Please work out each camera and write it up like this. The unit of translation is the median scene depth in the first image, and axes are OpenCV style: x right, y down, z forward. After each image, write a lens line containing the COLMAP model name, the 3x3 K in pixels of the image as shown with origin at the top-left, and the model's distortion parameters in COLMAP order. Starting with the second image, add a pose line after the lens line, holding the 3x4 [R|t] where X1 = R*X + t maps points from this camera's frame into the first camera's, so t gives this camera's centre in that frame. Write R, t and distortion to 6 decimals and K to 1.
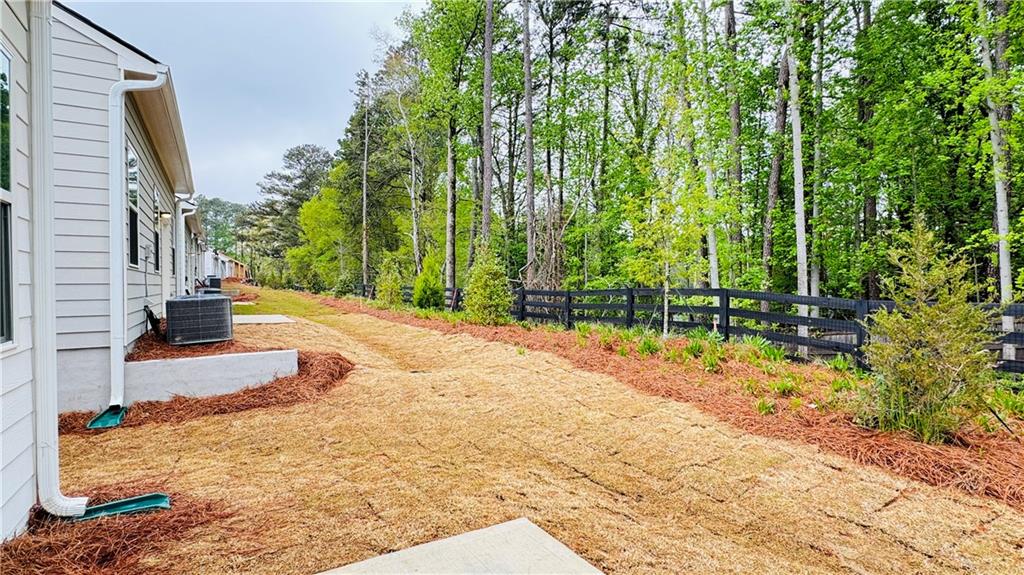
lens RADIAL K [[499.6, 0, 510.3], [0, 499.6, 286.5], [0, 0, 1]] dist [-0.003885, 0.001247]
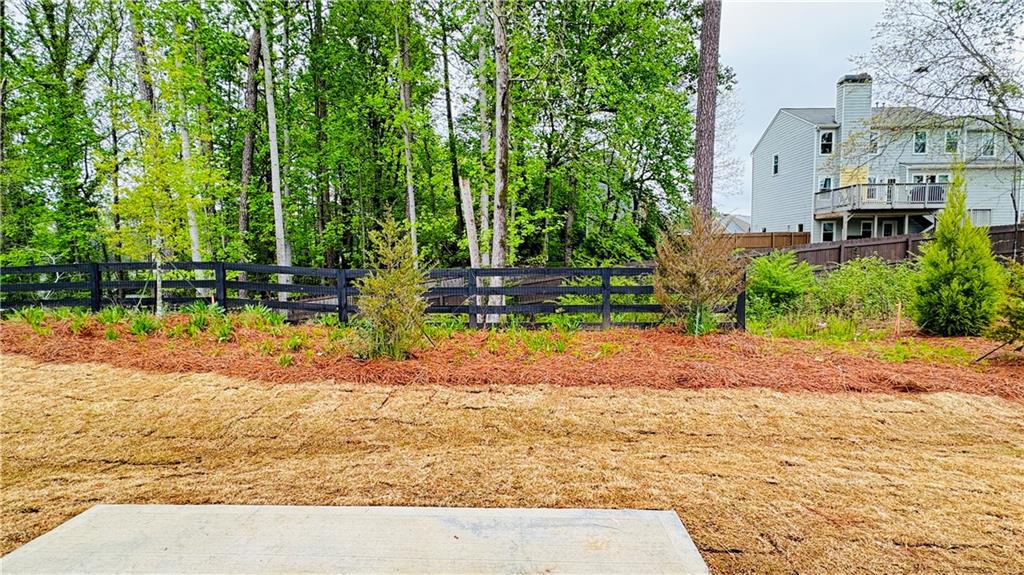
lens RADIAL K [[499.6, 0, 513.1], [0, 499.6, 289.4], [0, 0, 1]] dist [-0.003885, 0.001247]
pose [[0.544004, -0.055621, 0.837237, -0.194747], [0.007944, 0.998097, 0.061146, 0.006344], [-0.839045, -0.026612, 0.543411, -0.094213]]
